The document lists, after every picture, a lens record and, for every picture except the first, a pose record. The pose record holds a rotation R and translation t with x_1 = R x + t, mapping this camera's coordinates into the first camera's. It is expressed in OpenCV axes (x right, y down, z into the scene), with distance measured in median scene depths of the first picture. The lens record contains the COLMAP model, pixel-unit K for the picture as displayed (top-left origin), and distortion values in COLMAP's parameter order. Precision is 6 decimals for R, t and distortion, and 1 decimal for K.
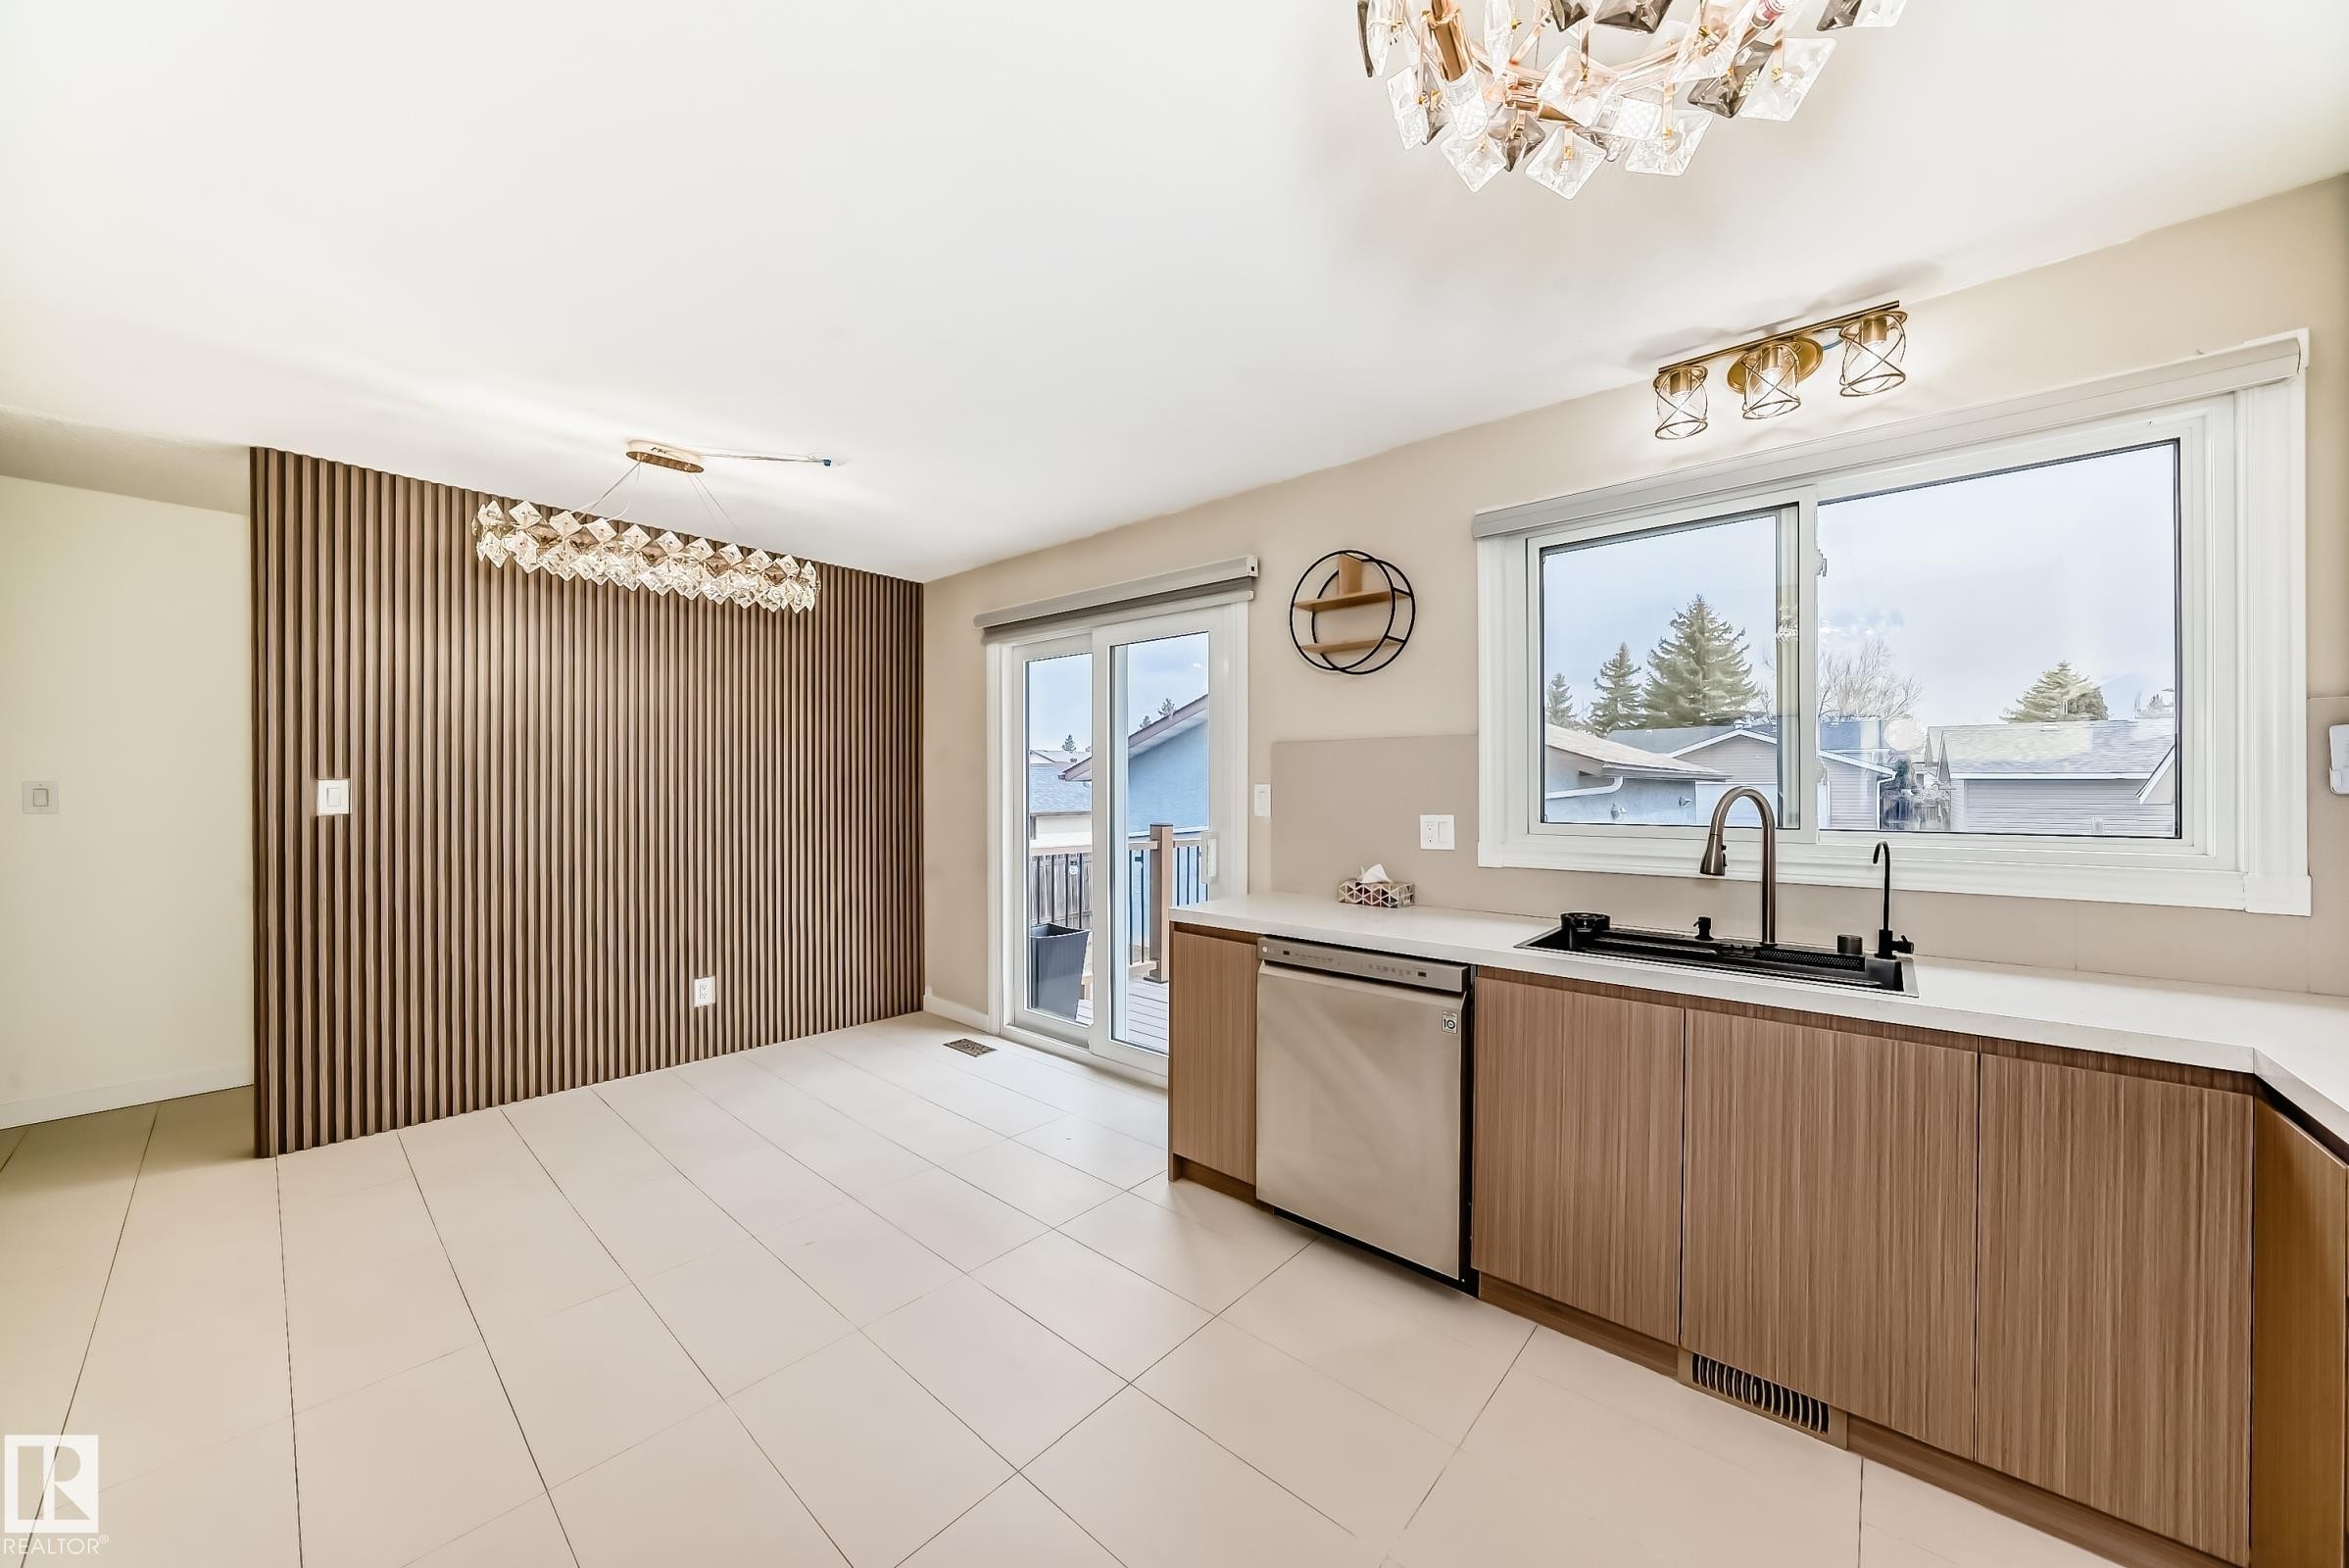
lens RADIAL K [[812.6, 0, 1176.9], [0, 812.6, 785.2], [0, 0, 1]] dist [-0.024370, -0.000286]
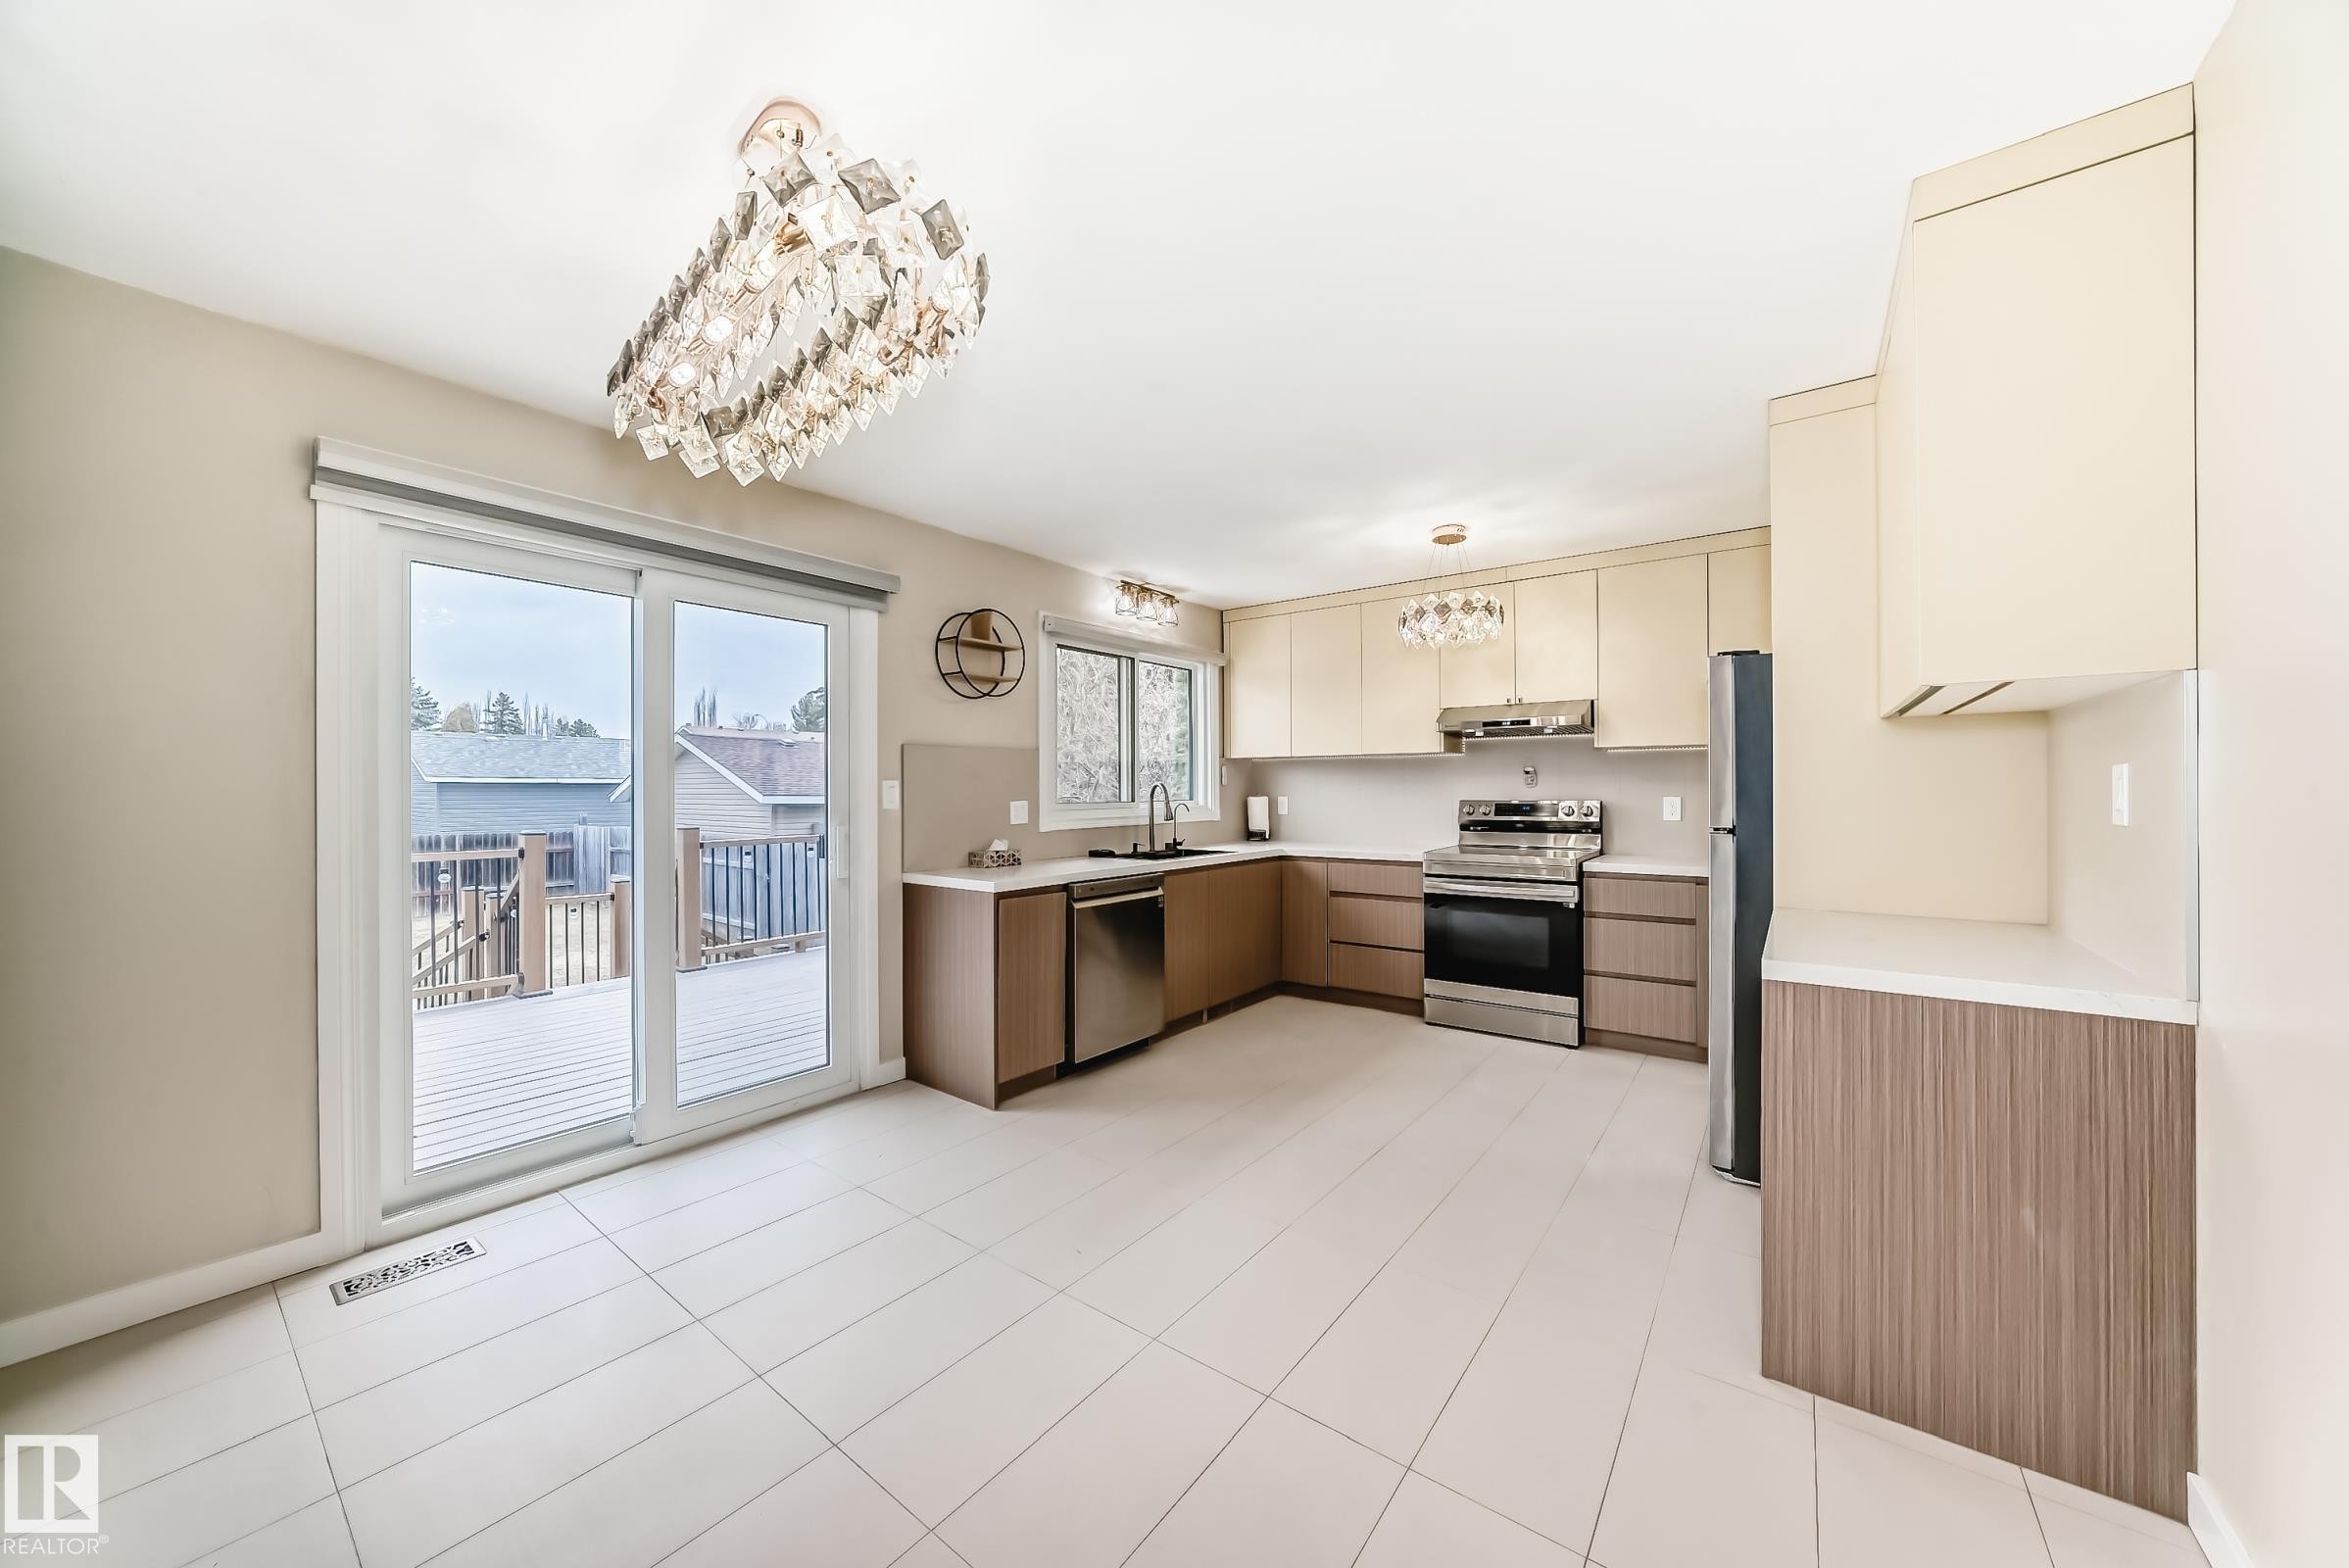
lens RADIAL K [[812.6, 0, 1178.4], [0, 812.6, 788.4], [0, 0, 1]] dist [-0.024370, -0.000286]
pose [[-0.051959, -0.002030, 0.998647, -1.133647], [0.003002, 0.999993, 0.002189, 0.009646], [-0.998645, 0.003112, -0.051952, 0.733575]]
